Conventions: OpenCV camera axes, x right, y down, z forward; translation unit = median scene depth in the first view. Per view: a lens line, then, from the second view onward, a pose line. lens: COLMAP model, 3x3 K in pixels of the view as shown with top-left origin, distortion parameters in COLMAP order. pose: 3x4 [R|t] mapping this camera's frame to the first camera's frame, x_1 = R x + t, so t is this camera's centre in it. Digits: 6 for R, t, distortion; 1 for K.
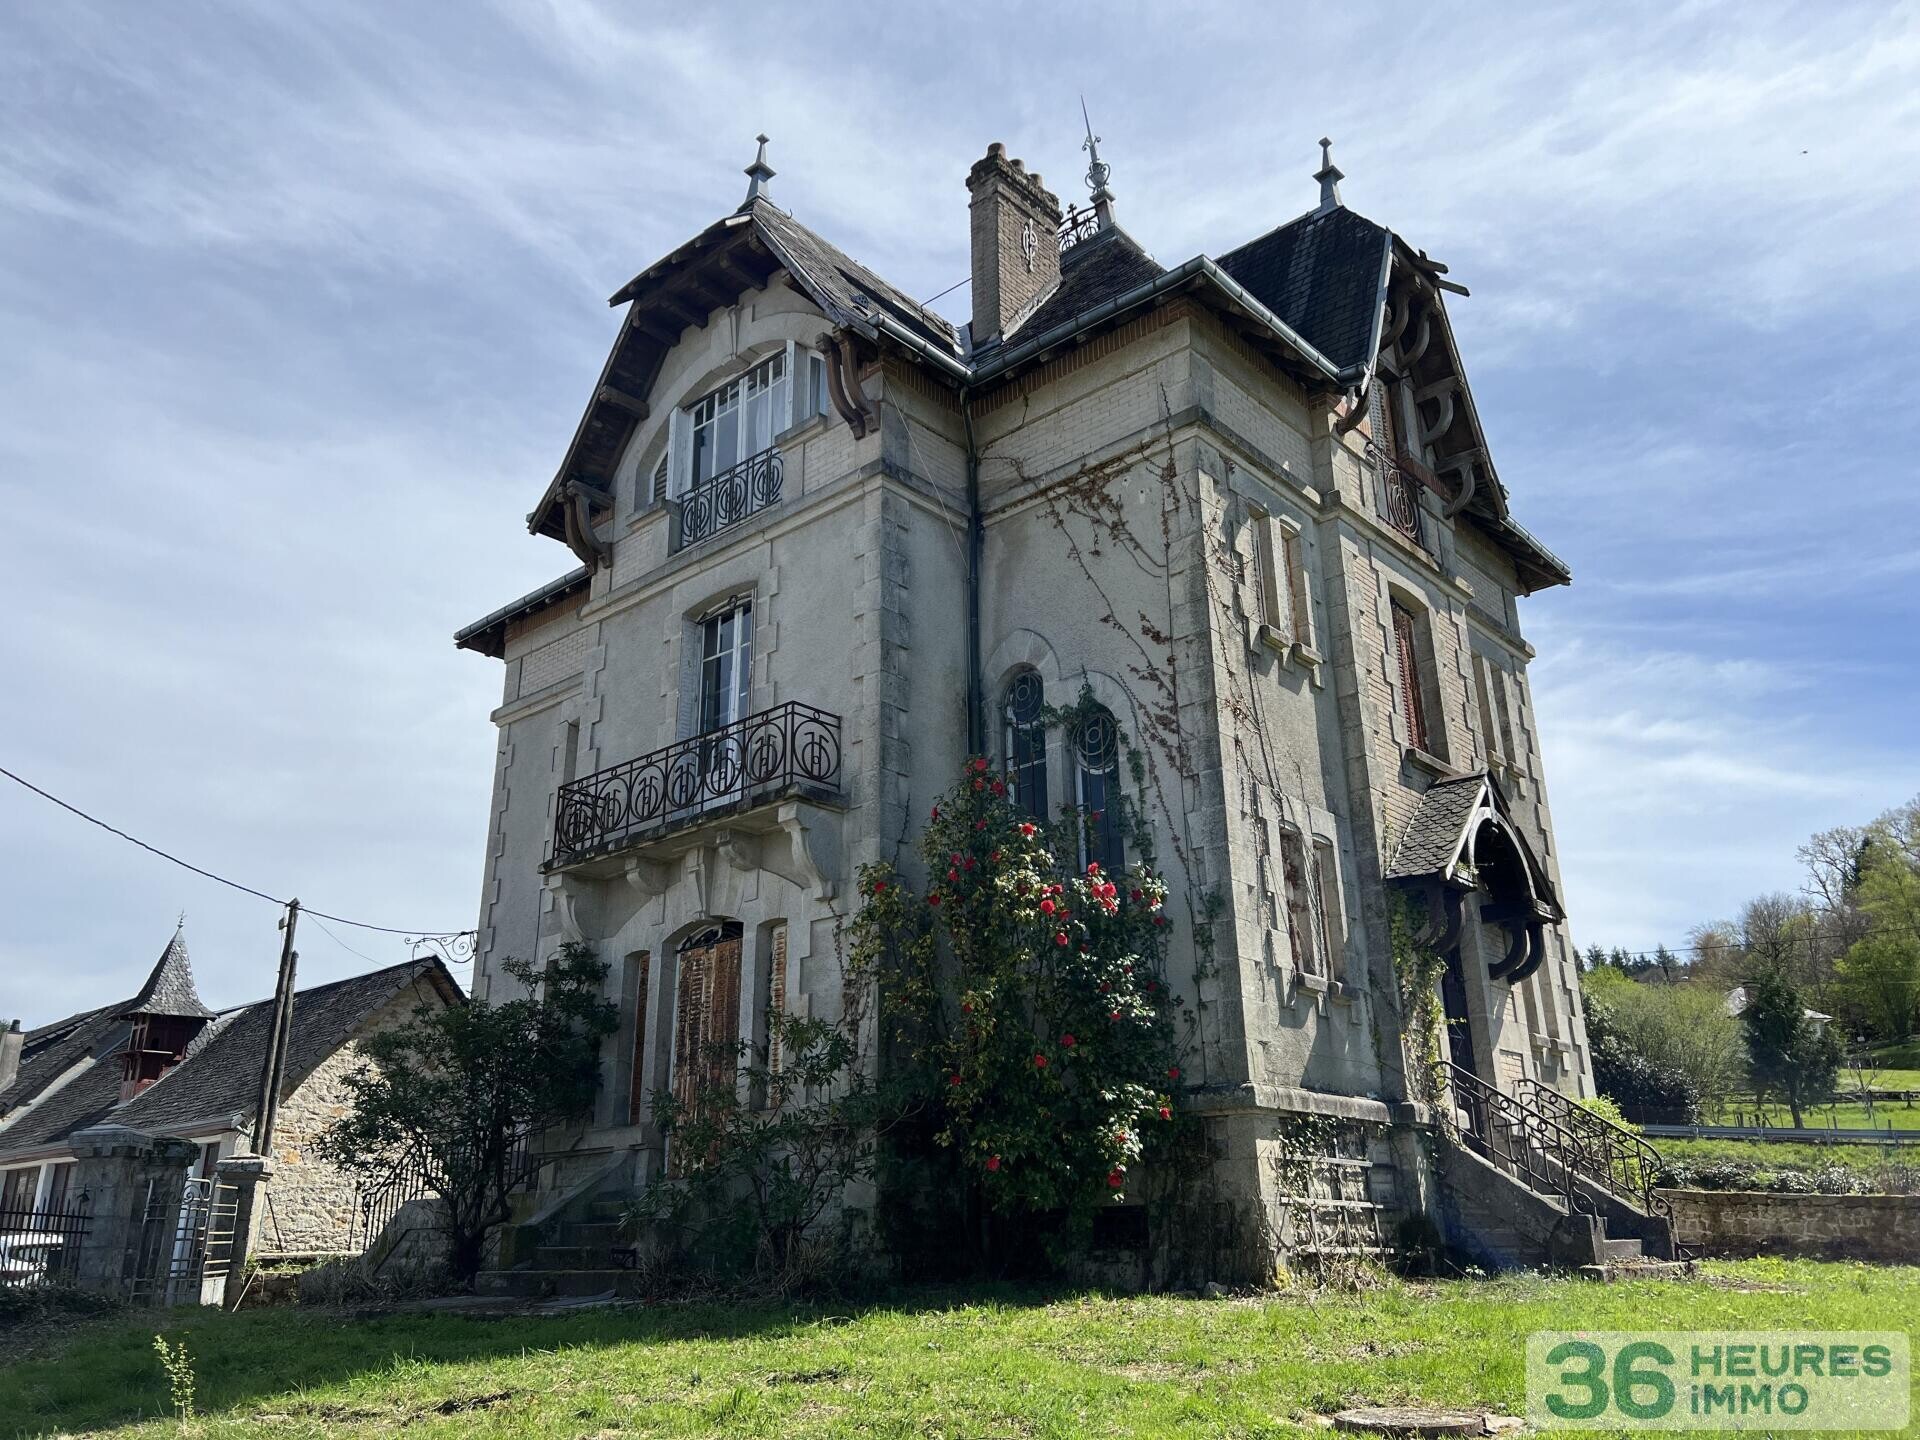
lens RADIAL K [[1442.9, 0, 960.0], [0, 1442.9, 720.0], [0, 0, 1]] dist [0.097502, -0.203017]
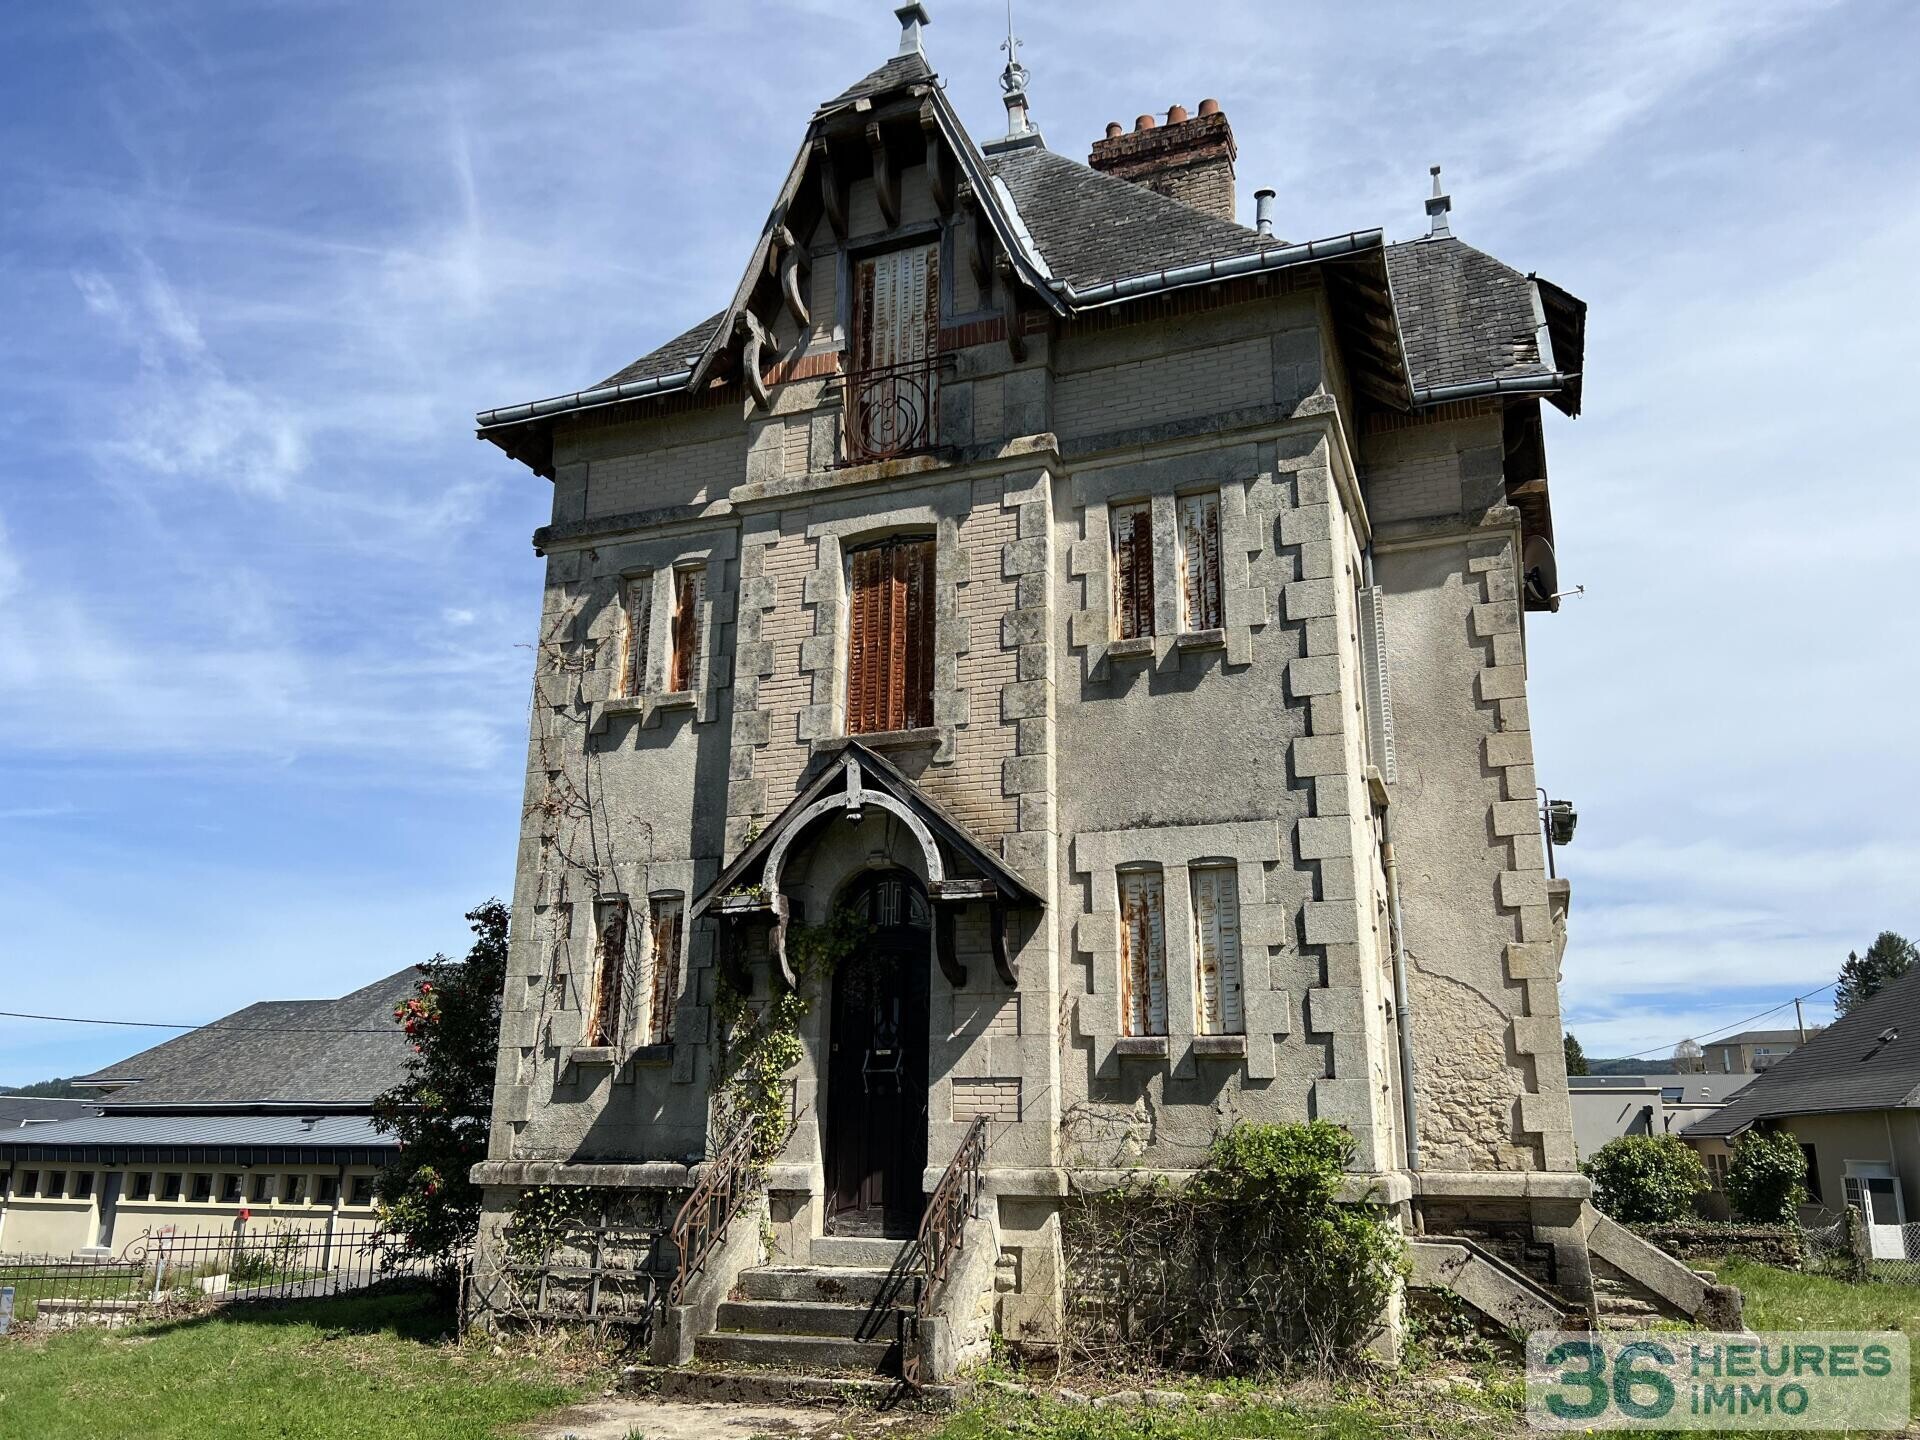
lens RADIAL K [[1442.9, 0, 960.0], [0, 1442.9, 720.0], [0, 0, 1]] dist [0.097502, -0.203017]
pose [[0.356280, -0.248781, -0.900651, 1.349611], [0.312548, 0.940110, -0.136042, 0.182583], [0.880556, -0.233028, 0.412698, 0.874451]]
